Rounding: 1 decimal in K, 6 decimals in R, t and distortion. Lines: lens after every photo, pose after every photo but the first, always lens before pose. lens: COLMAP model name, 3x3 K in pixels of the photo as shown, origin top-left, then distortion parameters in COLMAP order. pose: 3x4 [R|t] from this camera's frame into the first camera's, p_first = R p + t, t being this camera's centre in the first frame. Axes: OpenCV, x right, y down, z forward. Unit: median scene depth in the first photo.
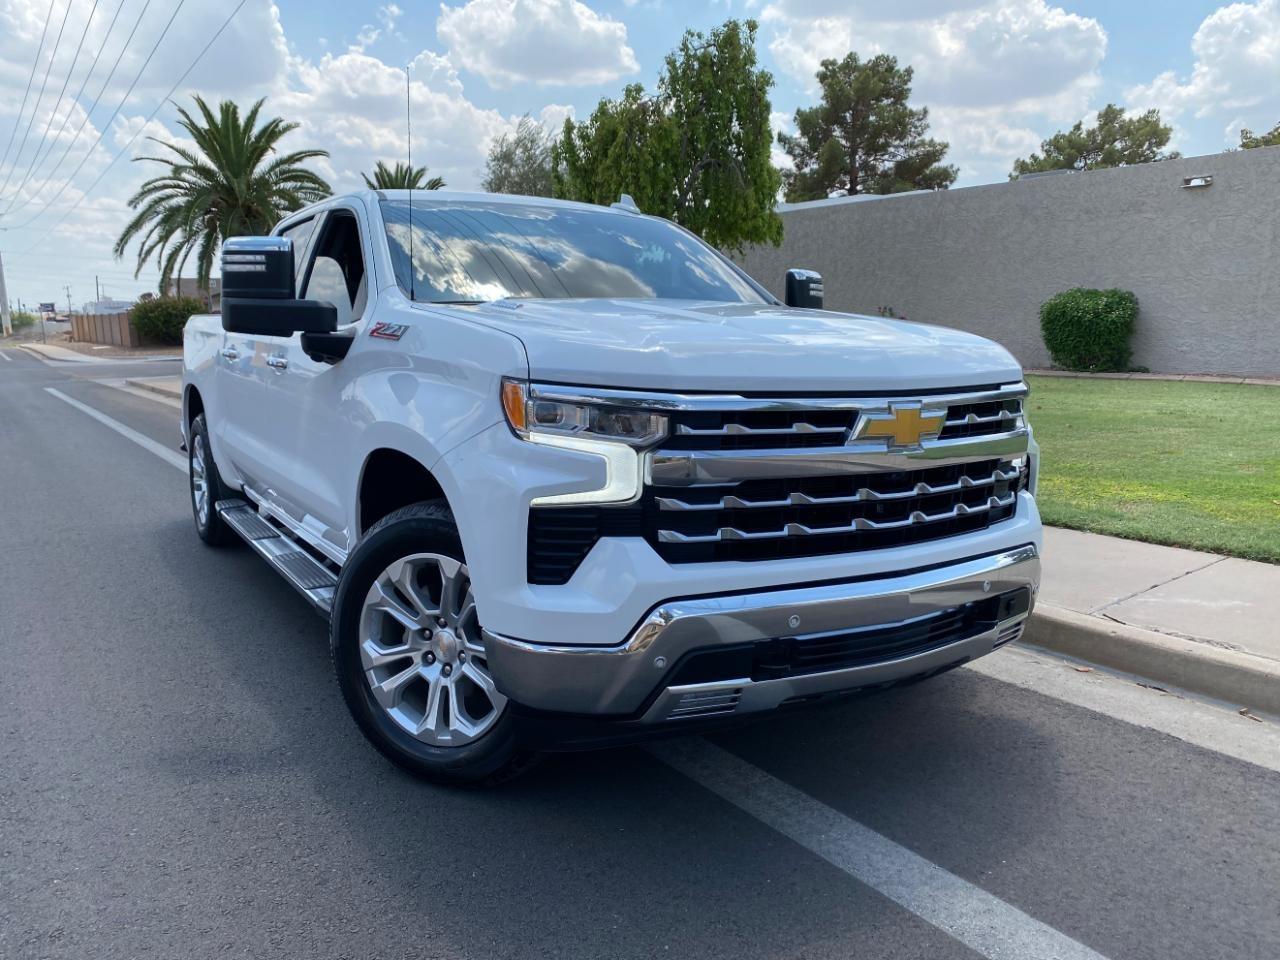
lens RADIAL K [[981.5, 0, 632.0], [0, 981.5, 485.2], [0, 0, 1]] dist [0.019671, -0.010705]
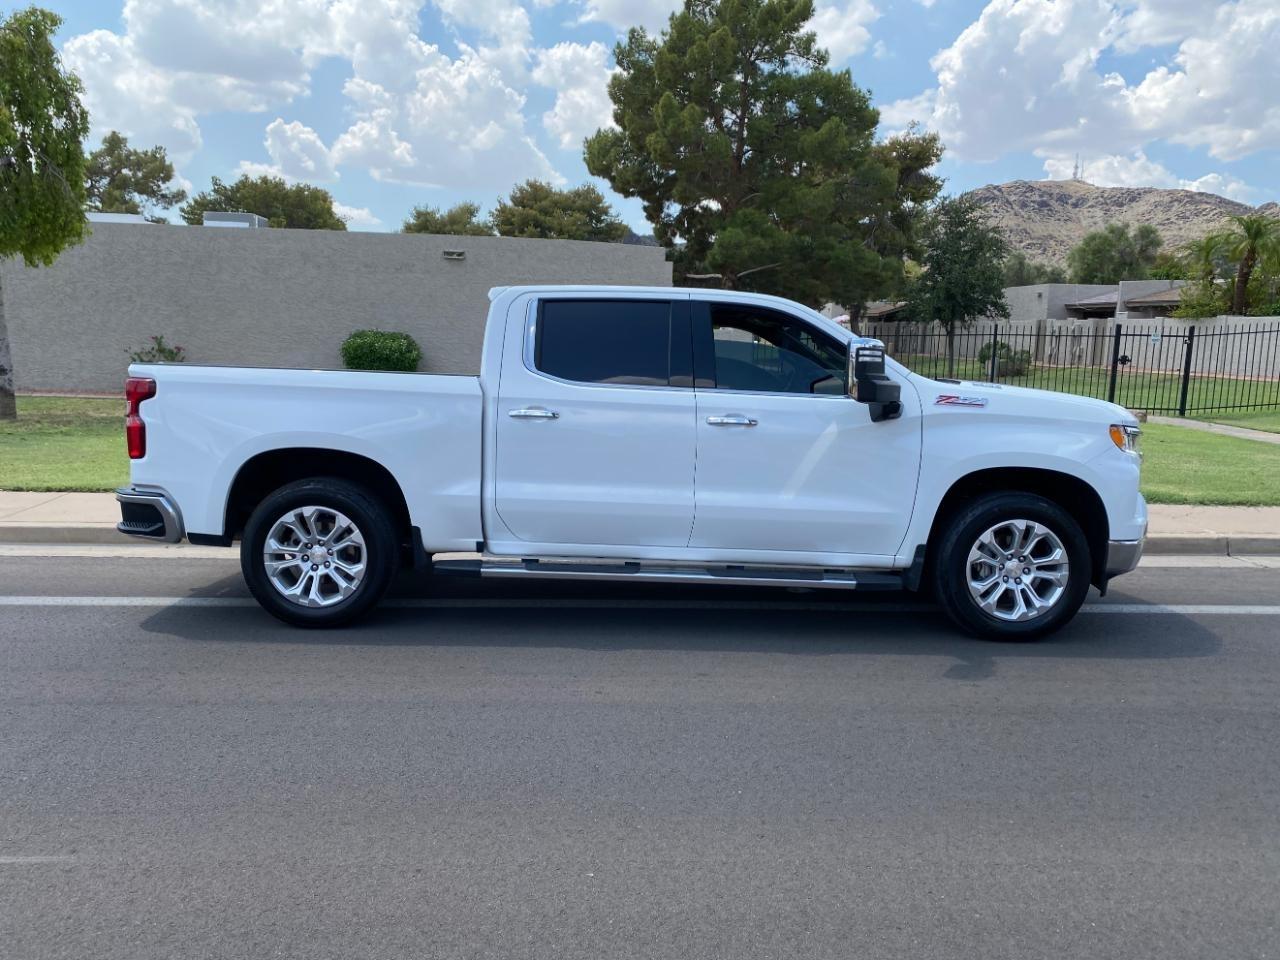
lens RADIAL K [[981.5, 0, 634.1], [0, 981.5, 478.4], [0, 0, 1]] dist [0.019671, -0.010705]
pose [[0.530395, -0.087823, 0.843190, -1.429179], [0.109785, 0.993360, 0.034405, -0.103797], [-0.840612, 0.074321, 0.536514, 0.414489]]
